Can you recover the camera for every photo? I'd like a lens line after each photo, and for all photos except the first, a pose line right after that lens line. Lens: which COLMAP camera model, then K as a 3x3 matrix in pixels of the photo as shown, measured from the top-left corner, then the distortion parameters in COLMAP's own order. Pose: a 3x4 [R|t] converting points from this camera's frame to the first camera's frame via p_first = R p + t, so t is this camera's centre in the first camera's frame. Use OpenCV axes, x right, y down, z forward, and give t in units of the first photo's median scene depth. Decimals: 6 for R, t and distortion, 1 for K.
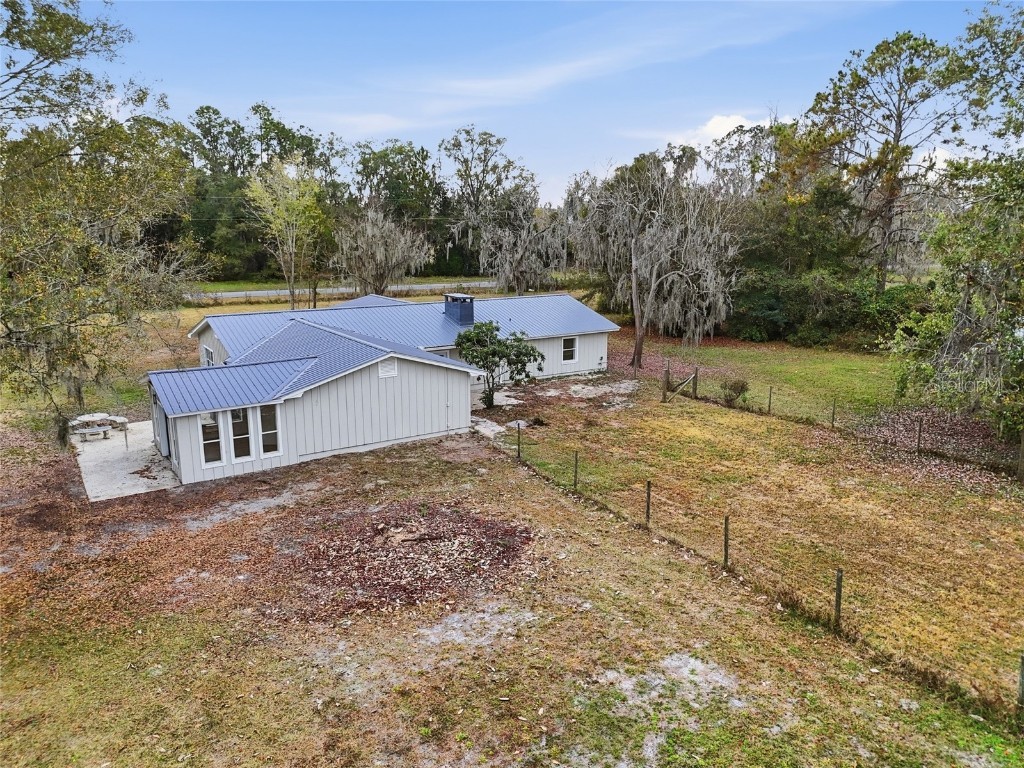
lens RADIAL K [[748.7, 0, 512.0], [0, 748.7, 384.0], [0, 0, 1]] dist [0.068739, -0.065377]
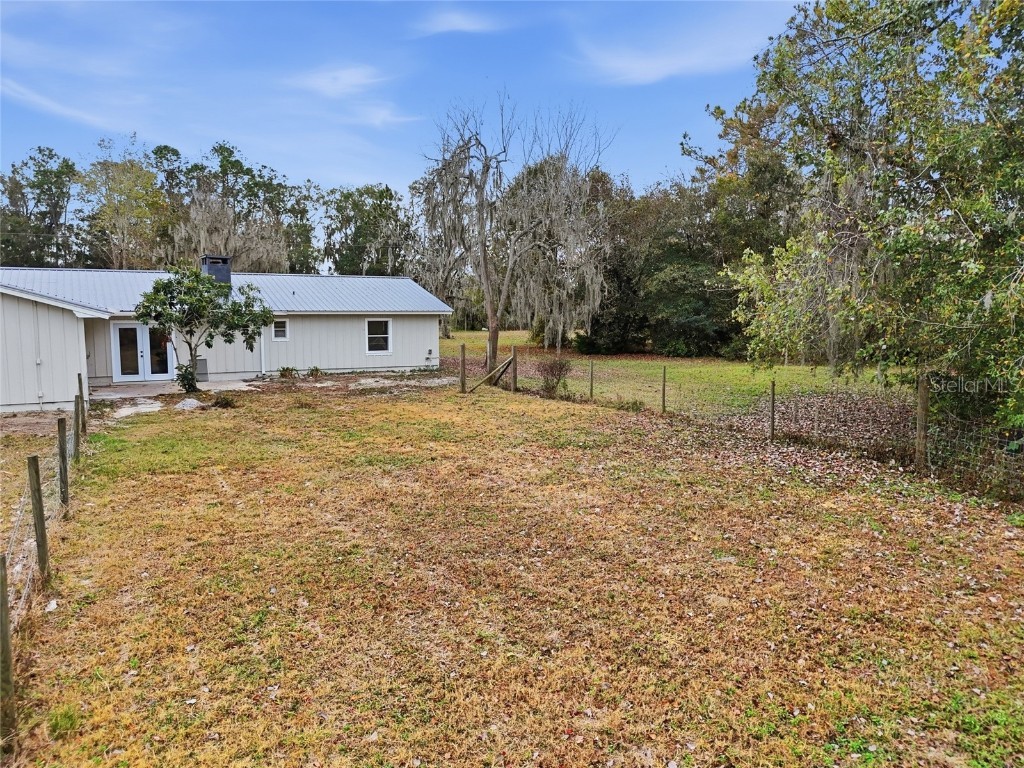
lens RADIAL K [[748.7, 0, 512.0], [0, 748.7, 384.0], [0, 0, 1]] dist [0.068739, -0.065377]
pose [[0.997809, 0.008665, -0.065596, 0.368551], [-0.015795, 0.993920, -0.108963, 0.114482], [0.064253, 0.109761, 0.991879, 0.391493]]
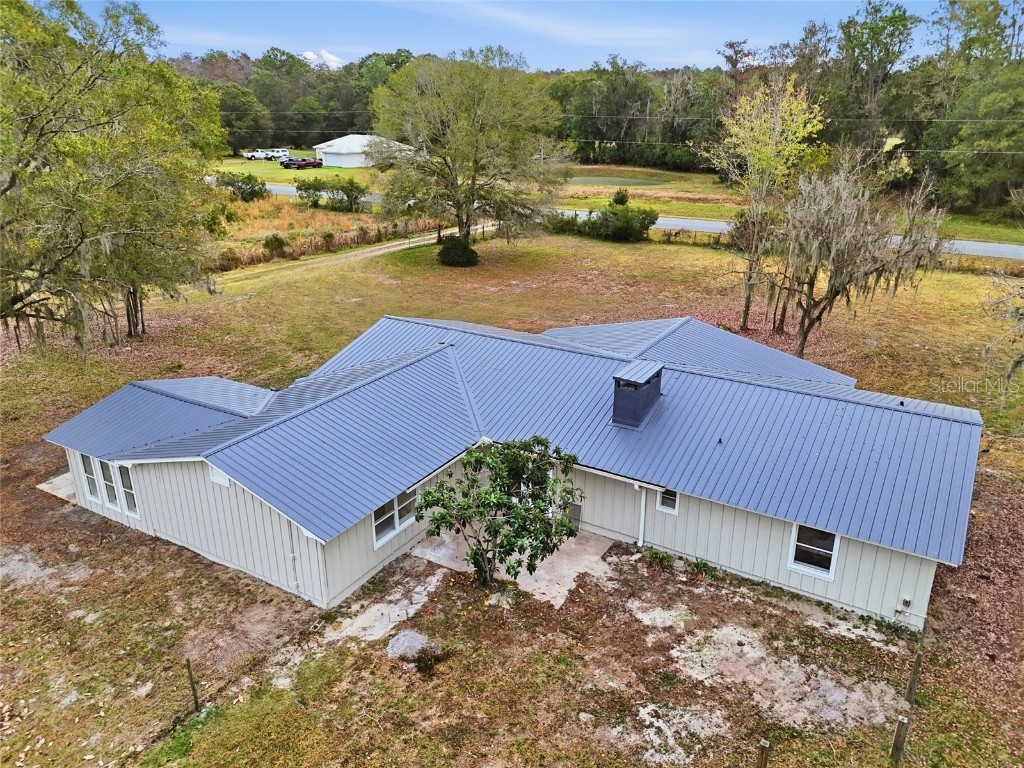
lens RADIAL K [[748.7, 0, 512.0], [0, 748.7, 384.0], [0, 0, 1]] dist [0.068739, -0.065377]
pose [[0.434857, 0.312408, -0.844571, 0.508837], [-0.189486, 0.948638, 0.253339, -0.319647], [0.880338, 0.049869, 0.471719, 0.874792]]
